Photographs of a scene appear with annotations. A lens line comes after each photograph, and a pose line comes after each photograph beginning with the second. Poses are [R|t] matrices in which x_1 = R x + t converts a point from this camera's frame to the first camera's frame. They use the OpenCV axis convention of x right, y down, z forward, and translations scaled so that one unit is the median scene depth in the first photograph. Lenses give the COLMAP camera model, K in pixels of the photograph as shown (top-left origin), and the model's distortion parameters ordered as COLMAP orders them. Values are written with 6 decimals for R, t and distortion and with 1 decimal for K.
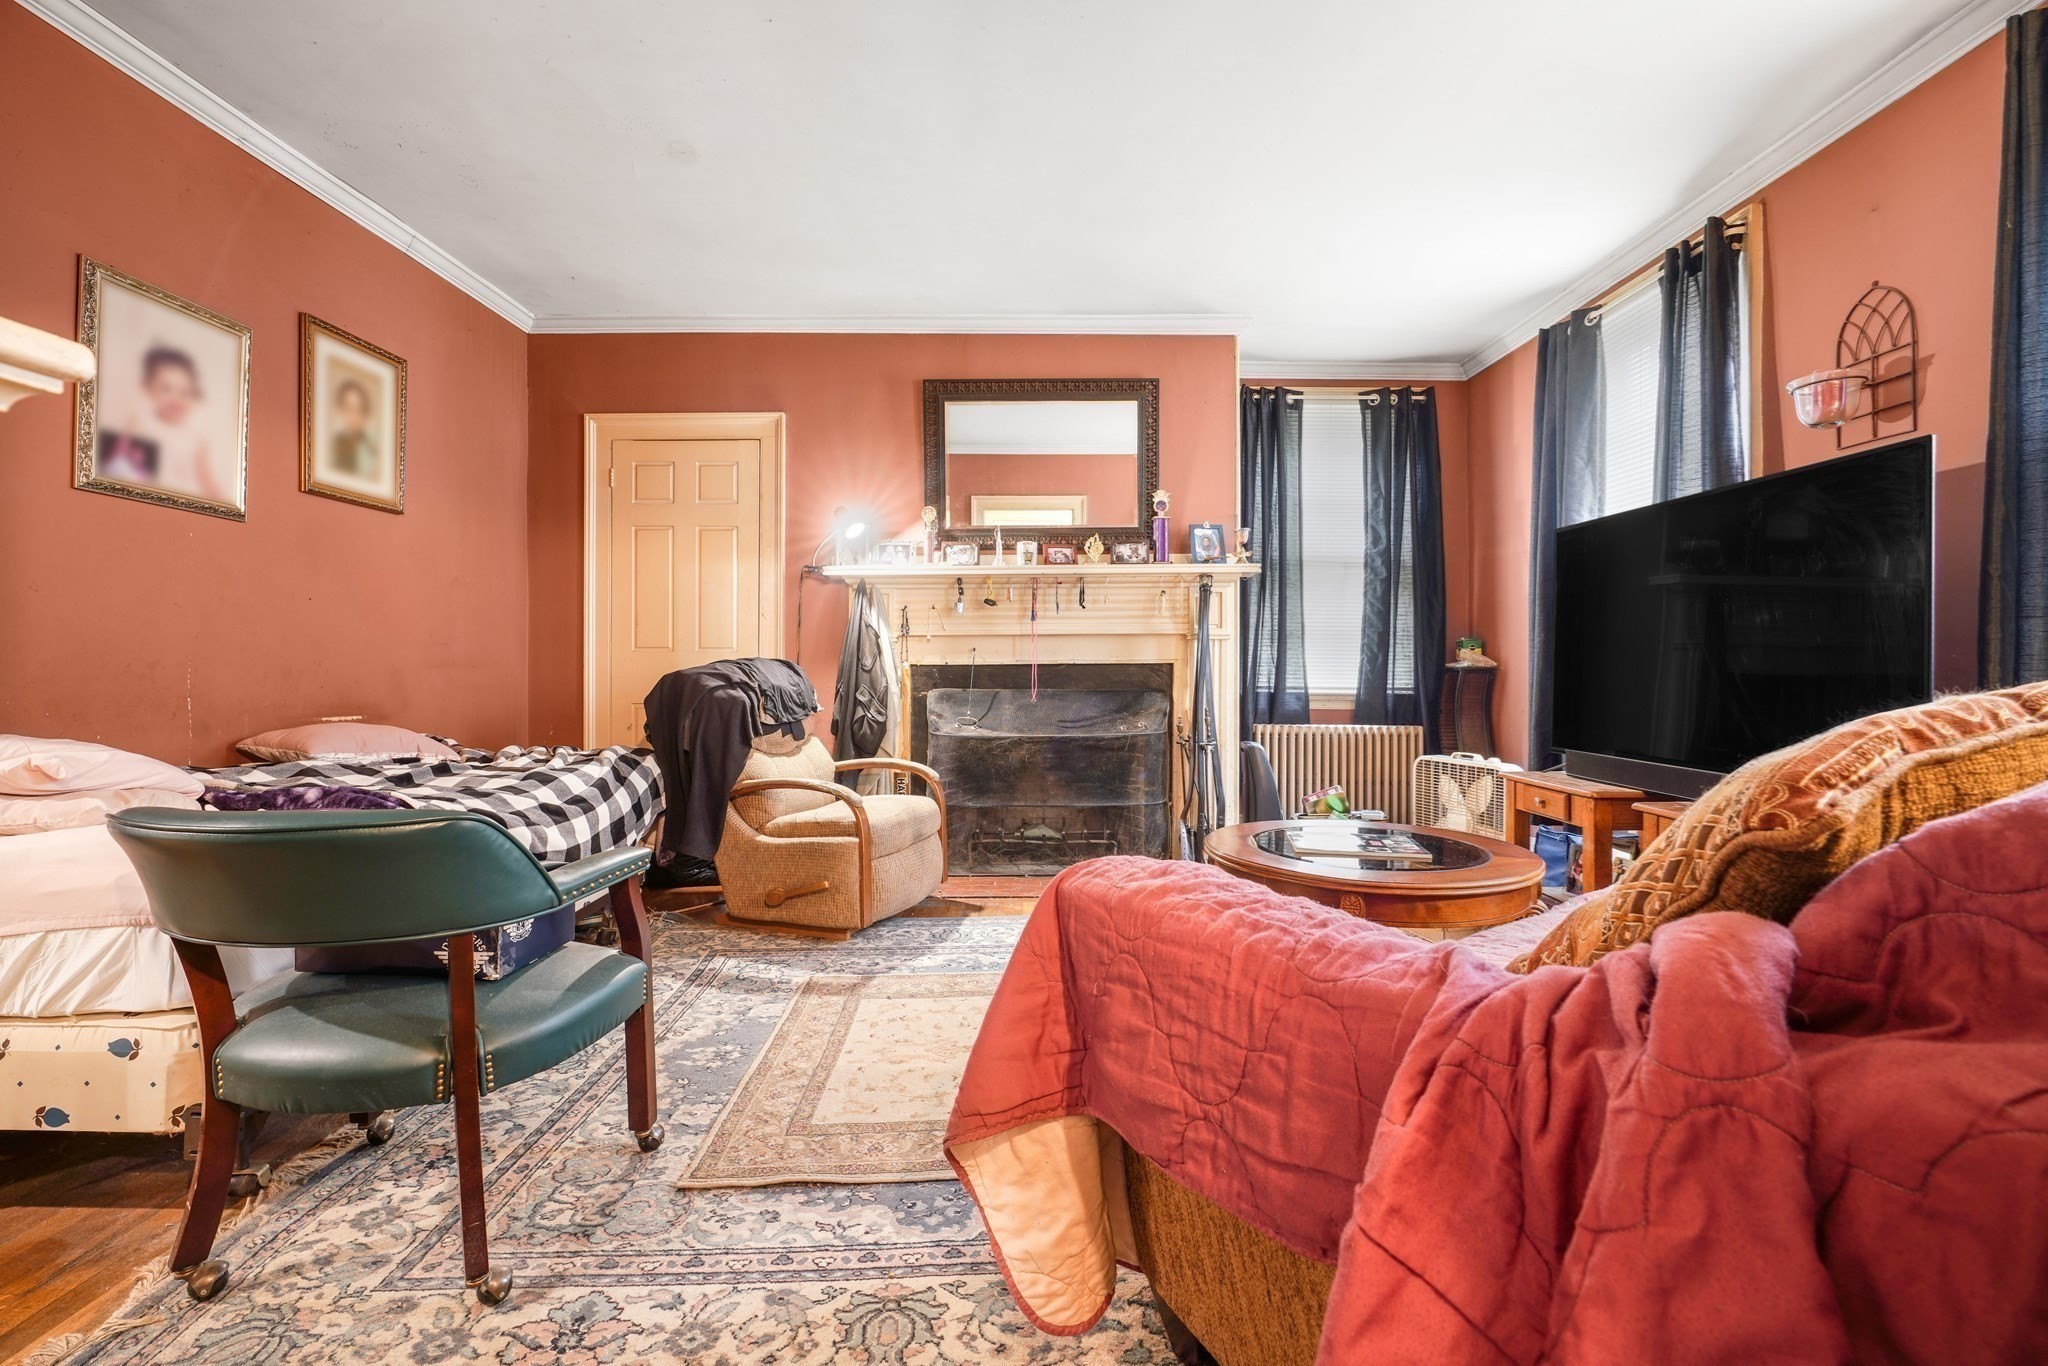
lens RADIAL K [[926.8, 0, 1034.7], [0, 926.8, 665.1], [0, 0, 1]] dist [-0.004765, 0.001829]
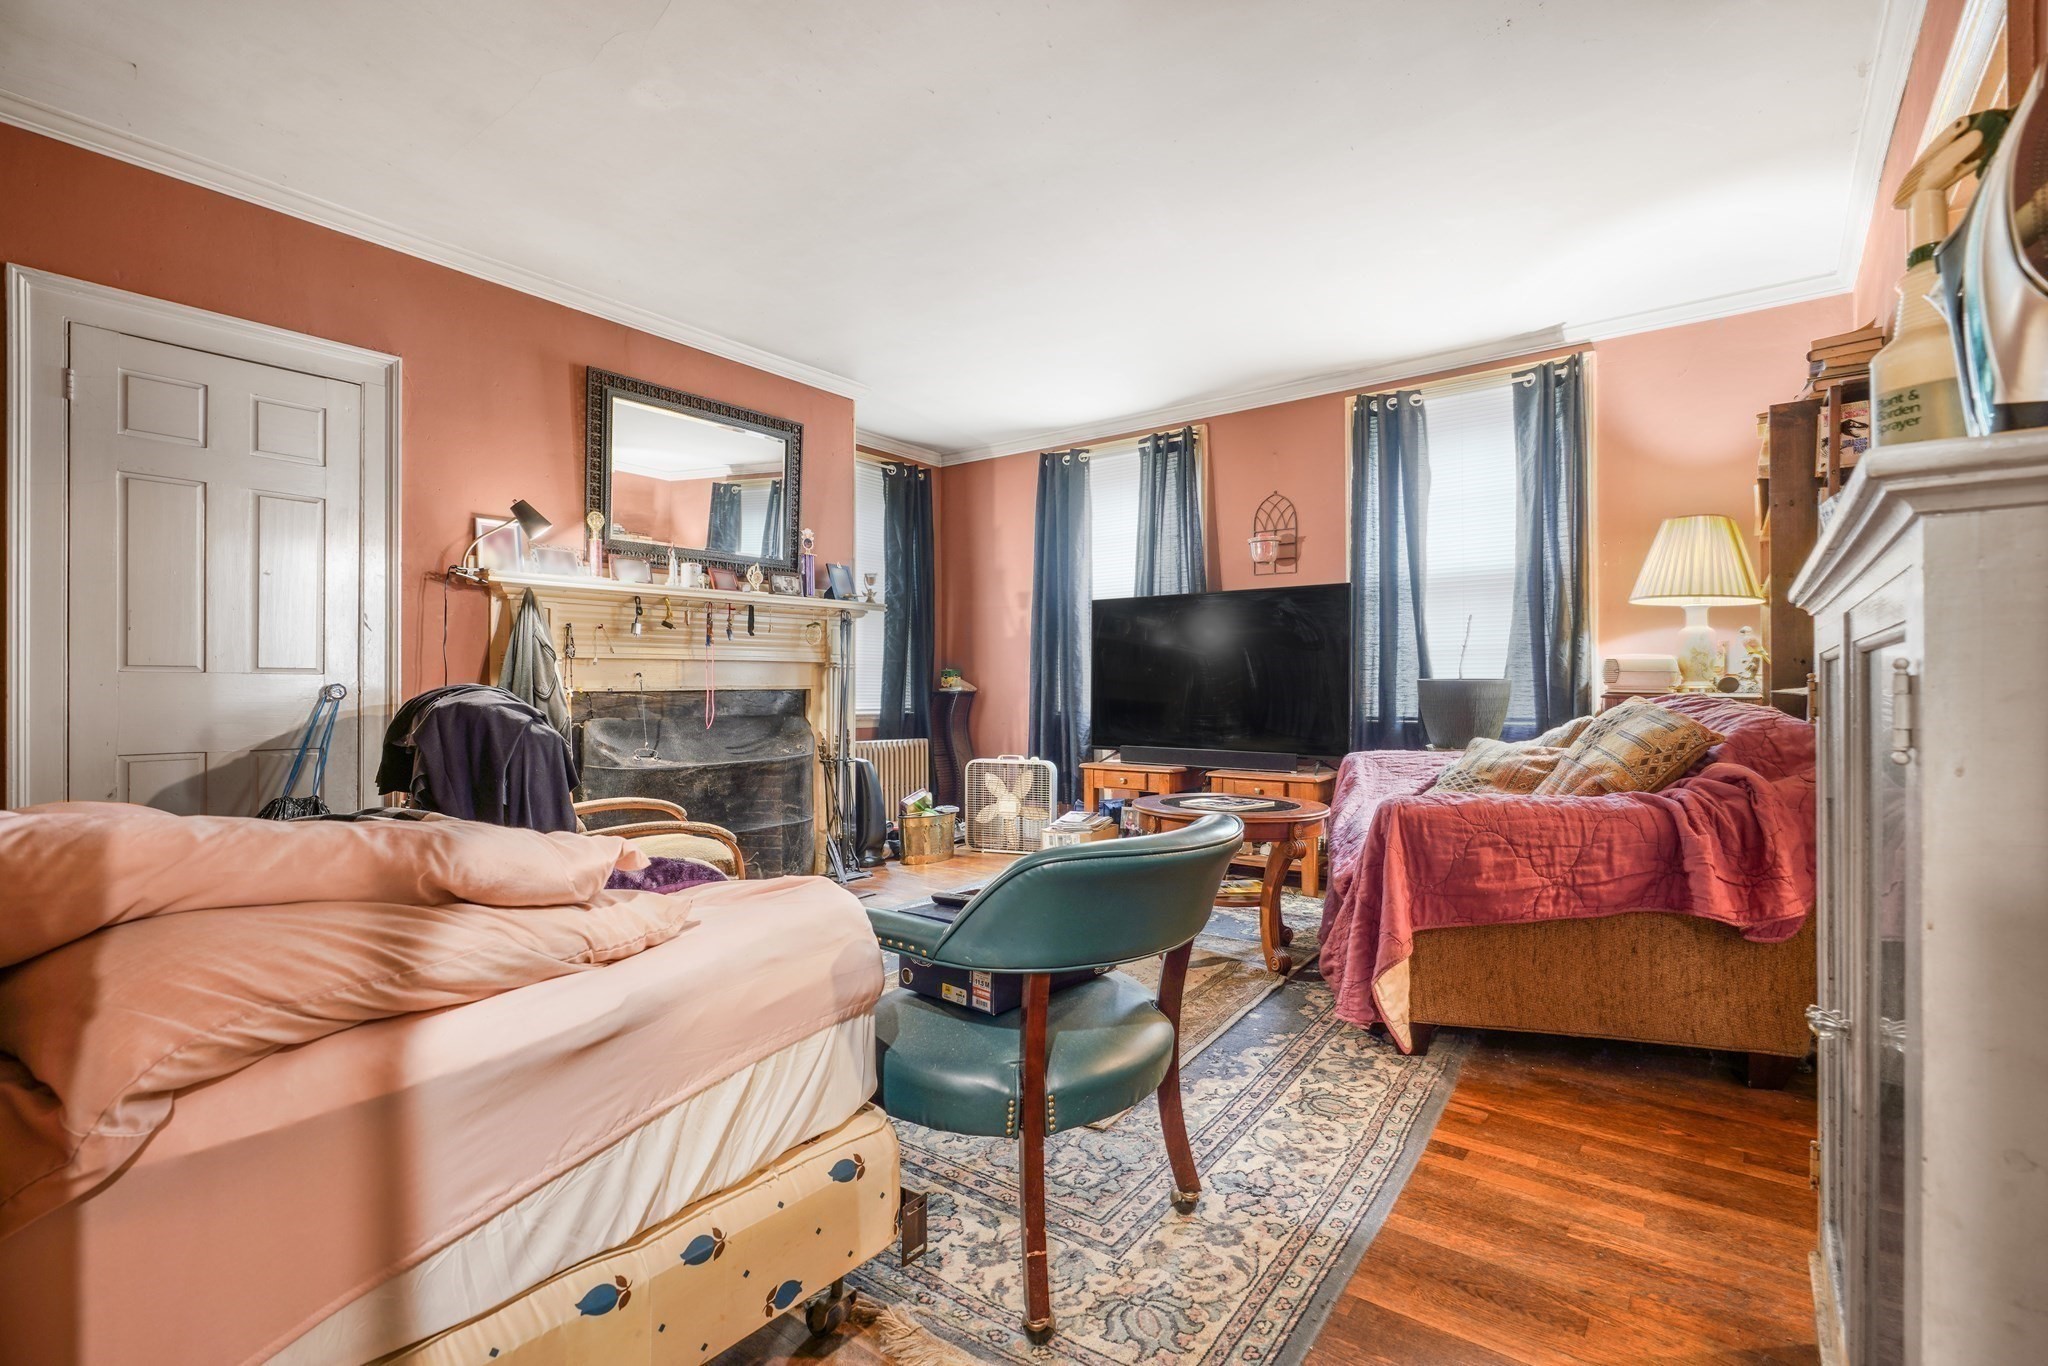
lens RADIAL K [[926.8, 0, 1038.7], [0, 926.8, 685.9], [0, 0, 1]] dist [-0.004765, 0.001829]
pose [[0.607405, -0.000232, 0.794392, -0.563887], [0.000605, 1.000000, -0.000171, -0.005676], [-0.794392, 0.000585, 0.607405, 0.133929]]
